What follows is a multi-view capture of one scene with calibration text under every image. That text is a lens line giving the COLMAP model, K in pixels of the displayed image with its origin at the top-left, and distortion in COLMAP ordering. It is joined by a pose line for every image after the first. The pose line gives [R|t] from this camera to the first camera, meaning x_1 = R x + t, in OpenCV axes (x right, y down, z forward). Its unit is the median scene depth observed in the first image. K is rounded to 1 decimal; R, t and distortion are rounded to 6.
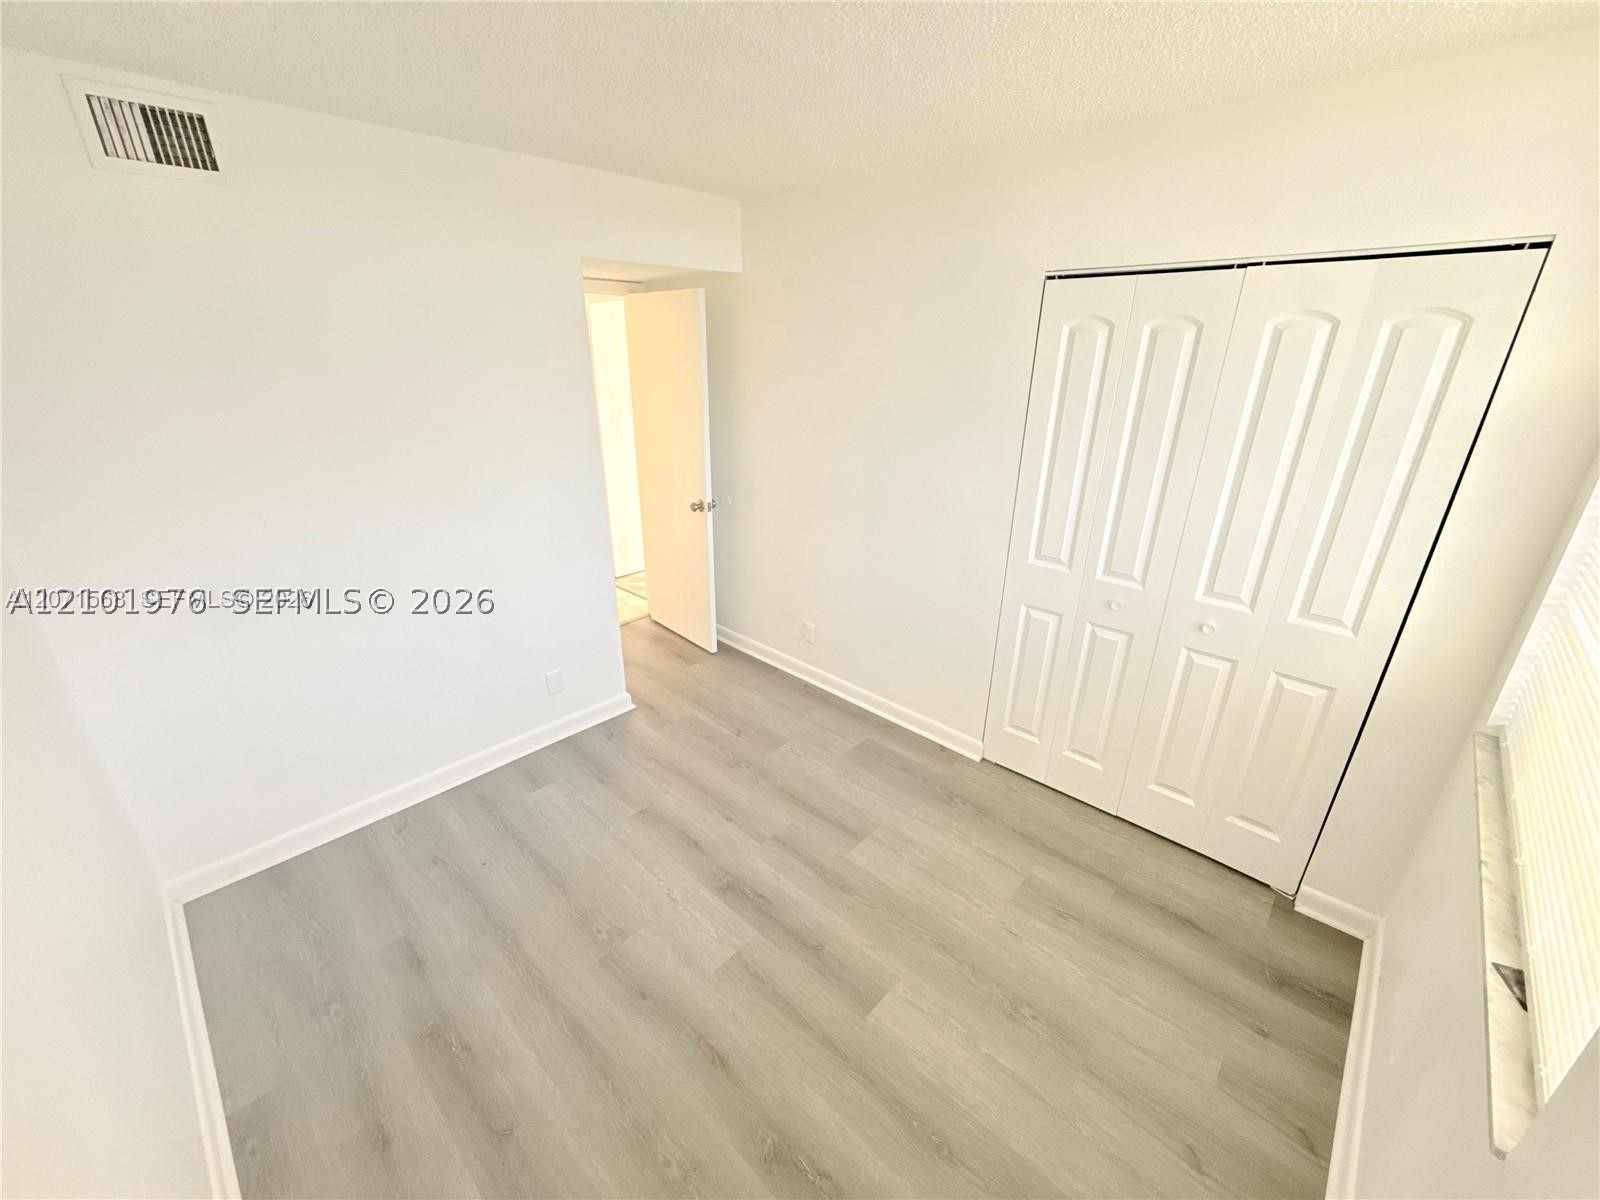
lens RADIAL K [[639.6, 0, 797.7], [0, 639.6, 603.0], [0, 0, 1]] dist [0.001244, 0.000031]
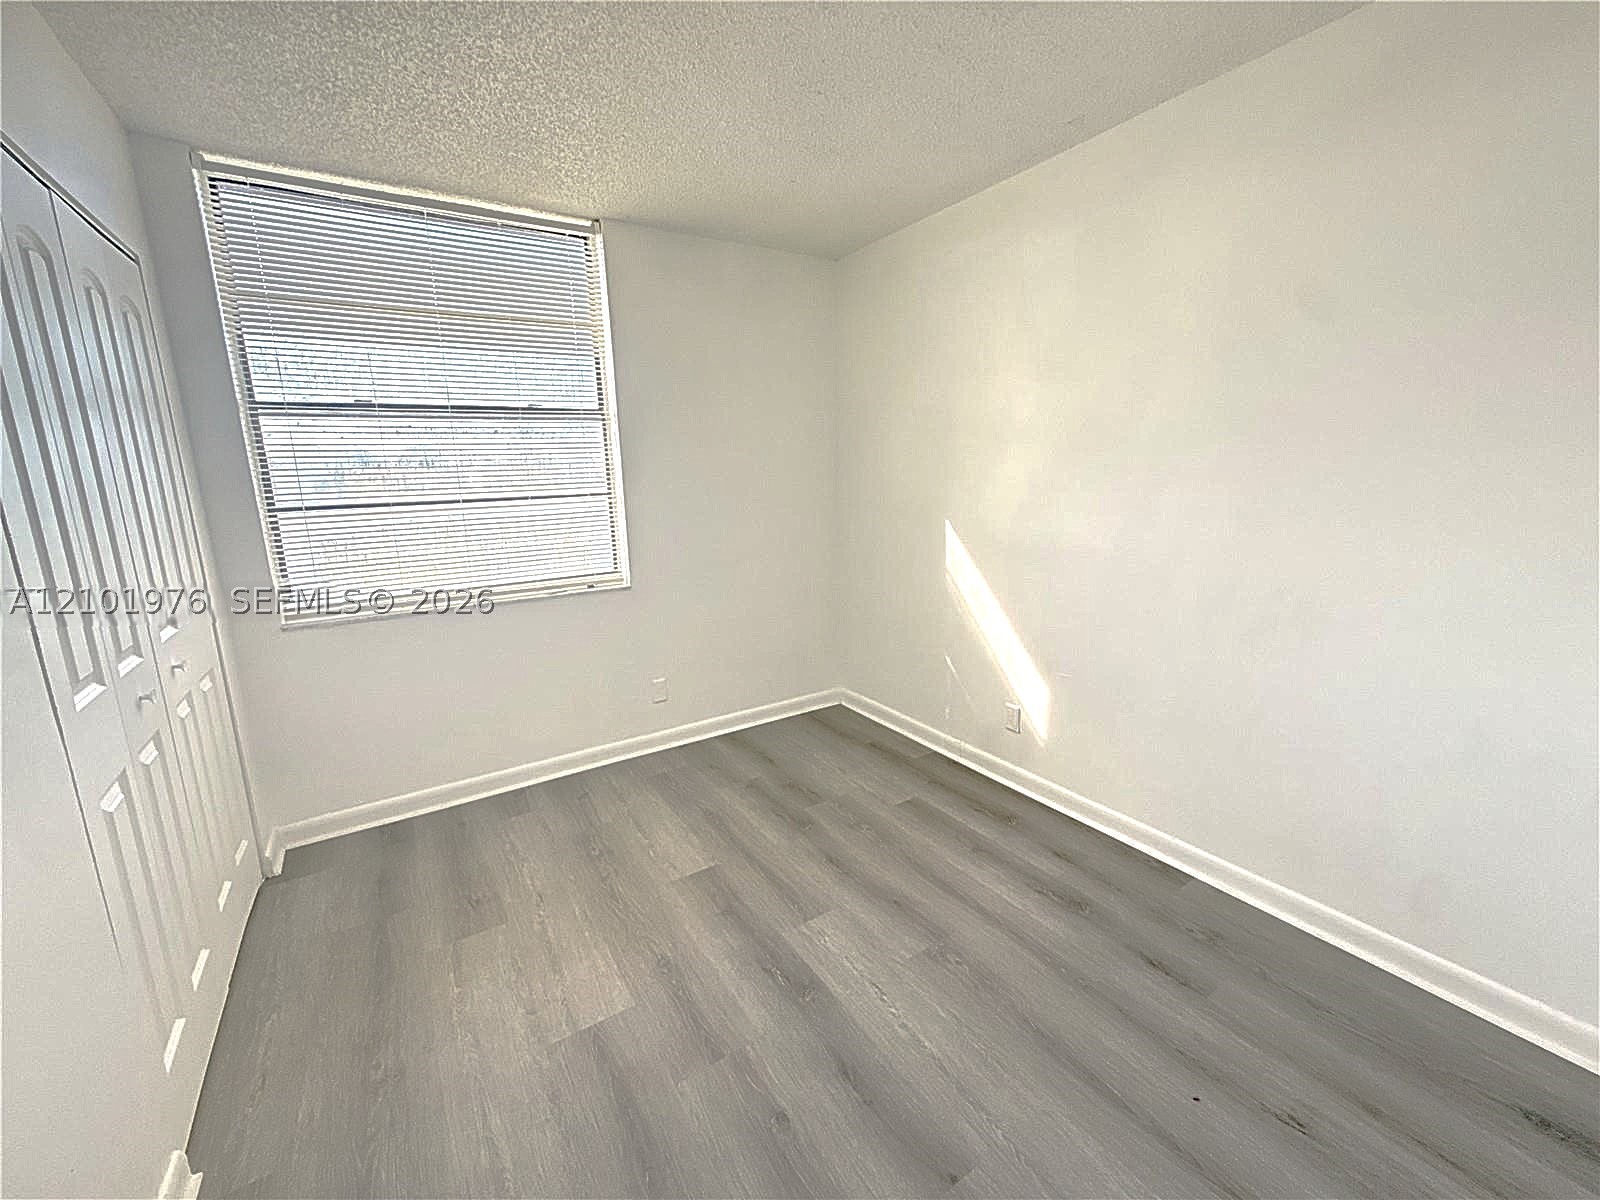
lens RADIAL K [[639.6, 0, 801.4], [0, 639.6, 597.3], [0, 0, 1]] dist [0.001244, 0.000031]
pose [[-0.971756, -0.027003, 0.234438, -0.299134], [0.106099, 0.837374, 0.536235, -0.392812], [-0.210792, 0.545964, -0.810858, 1.505309]]
